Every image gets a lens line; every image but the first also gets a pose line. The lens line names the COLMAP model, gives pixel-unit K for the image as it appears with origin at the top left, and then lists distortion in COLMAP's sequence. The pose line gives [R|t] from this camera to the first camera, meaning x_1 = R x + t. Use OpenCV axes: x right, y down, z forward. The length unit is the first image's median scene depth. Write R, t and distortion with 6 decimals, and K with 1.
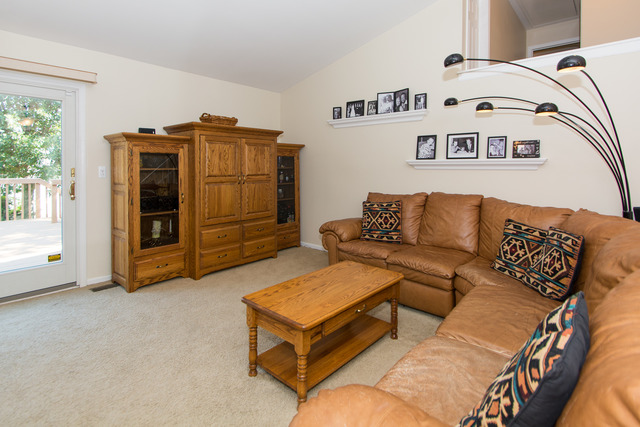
lens RADIAL K [[322.4, 0, 330.5], [0, 322.4, 170.2], [0, 0, 1]] dist [0.001163, 0.000165]
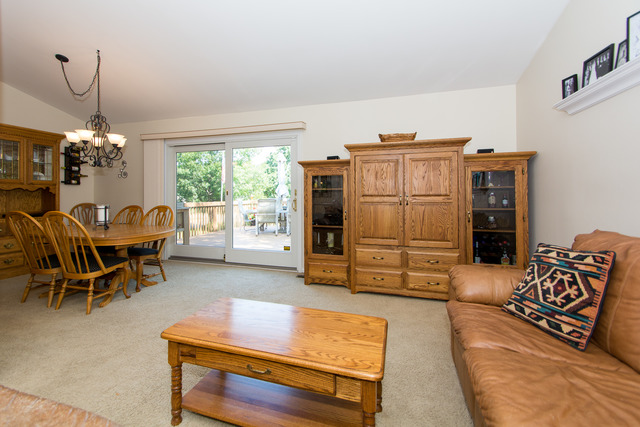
lens RADIAL K [[294.5, 0, 295.2], [0, 294.5, 195.8], [0, 0, 1]] dist [0.002789, -0.000252]
pose [[0.377377, -0.001390, -0.926059, 0.403888], [-0.008735, 0.999949, -0.005060, 0.026262], [0.926018, 0.009998, 0.377346, 0.453975]]
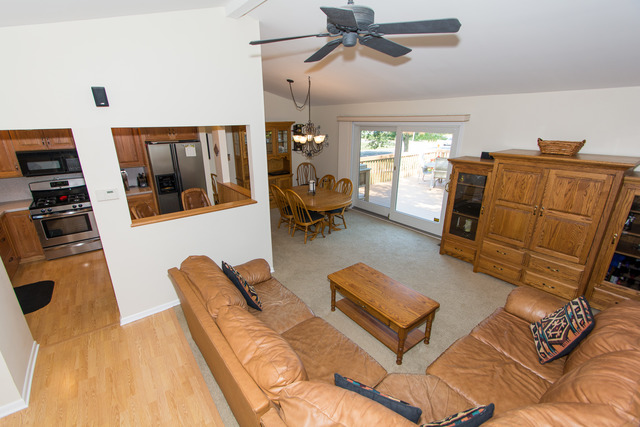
lens RADIAL K [[284.0, 0, 311.1], [0, 284.0, 214.8], [0, 0, 1]] dist [-0.001130, -0.000376]
pose [[-0.217985, 0.315907, -0.923410, 0.740104], [-0.005043, 0.945786, 0.324752, -0.260449], [0.975939, 0.075448, -0.204574, 0.555049]]
